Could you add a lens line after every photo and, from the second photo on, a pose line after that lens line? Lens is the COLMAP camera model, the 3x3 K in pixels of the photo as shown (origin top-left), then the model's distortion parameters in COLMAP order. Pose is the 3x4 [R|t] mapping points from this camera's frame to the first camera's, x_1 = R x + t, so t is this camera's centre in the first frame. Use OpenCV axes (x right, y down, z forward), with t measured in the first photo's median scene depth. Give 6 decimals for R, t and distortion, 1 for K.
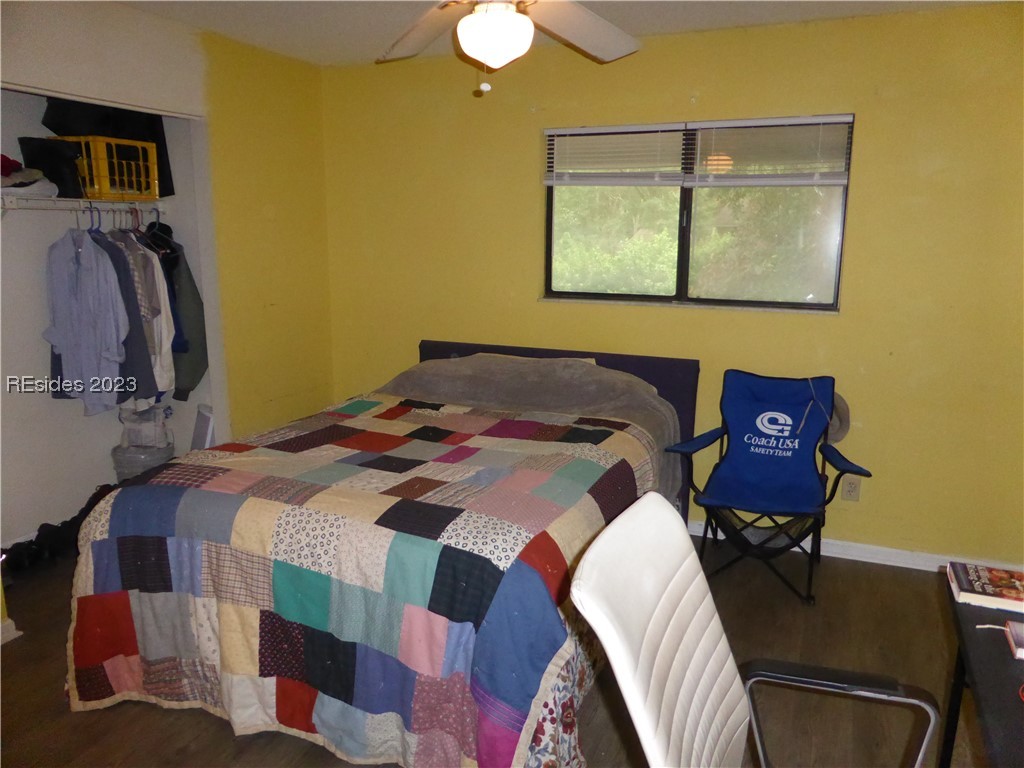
lens RADIAL K [[756.5, 0, 518.1], [0, 756.5, 388.3], [0, 0, 1]] dist [-0.007883, -0.004685]
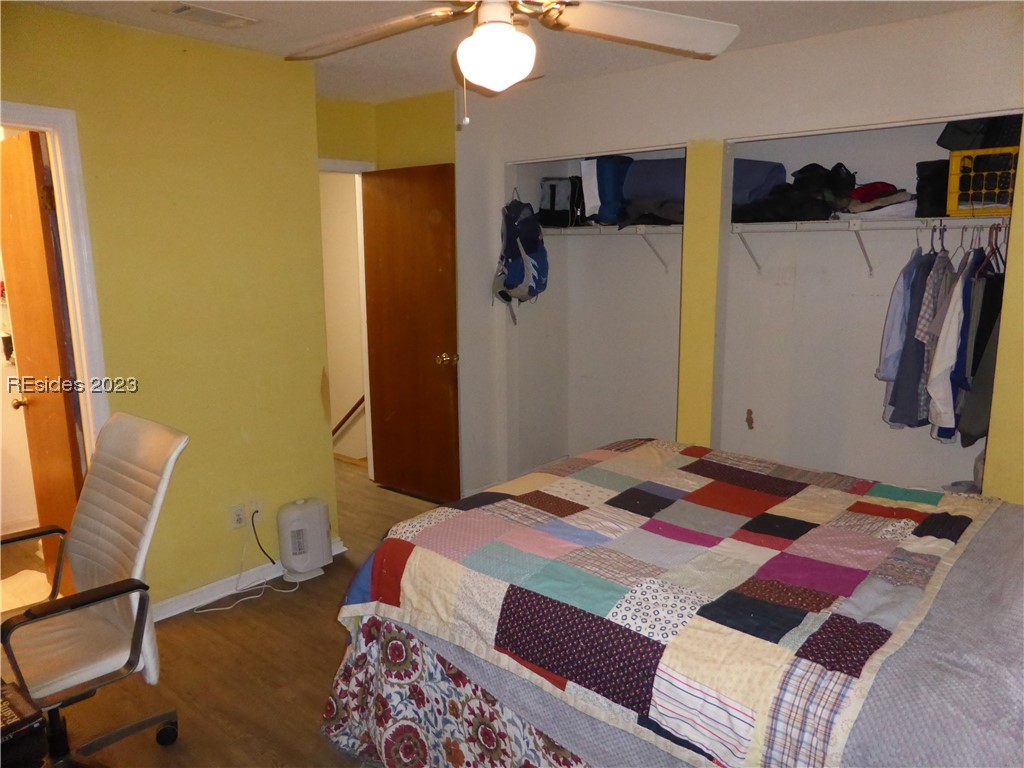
lens RADIAL K [[756.5, 0, 518.6], [0, 756.5, 382.9], [0, 0, 1]] dist [-0.007883, -0.004685]
pose [[-0.286521, 0.176921, -0.941597, 0.679795], [-0.185363, 0.953995, 0.235655, -0.216965], [0.939971, 0.242058, -0.240545, 0.962288]]
